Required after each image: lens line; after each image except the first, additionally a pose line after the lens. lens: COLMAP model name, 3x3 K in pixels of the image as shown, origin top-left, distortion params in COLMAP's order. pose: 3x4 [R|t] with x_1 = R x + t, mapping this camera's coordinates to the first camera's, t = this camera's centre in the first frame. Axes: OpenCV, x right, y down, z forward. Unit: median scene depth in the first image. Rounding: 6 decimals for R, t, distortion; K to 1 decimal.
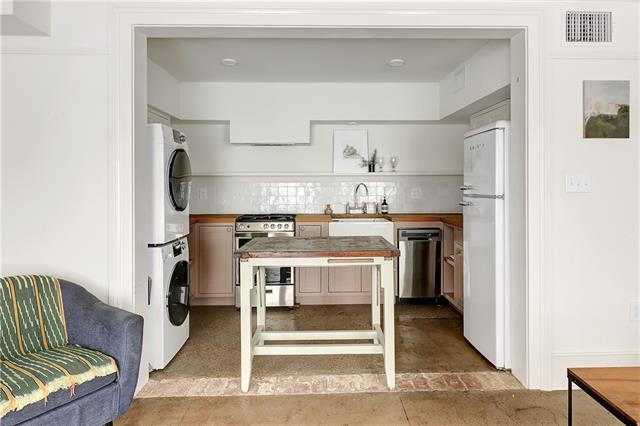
lens RADIAL K [[397.6, 0, 322.7], [0, 397.6, 183.6], [0, 0, 1]] dist [-0.003625, -0.001355]
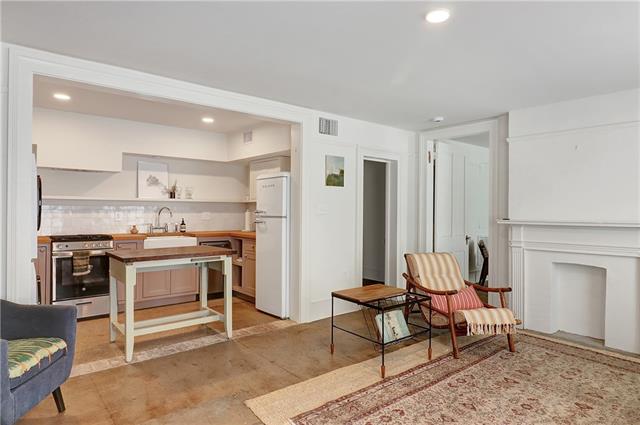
lens RADIAL K [[397.6, 0, 319.6], [0, 397.6, 212.1], [0, 0, 1]] dist [-0.003625, -0.001355]
pose [[0.780059, 0.006750, 0.625669, -0.502737], [-0.013005, 0.999901, 0.005428, 0.000731], [-0.625571, -0.012371, 0.780070, -0.420339]]
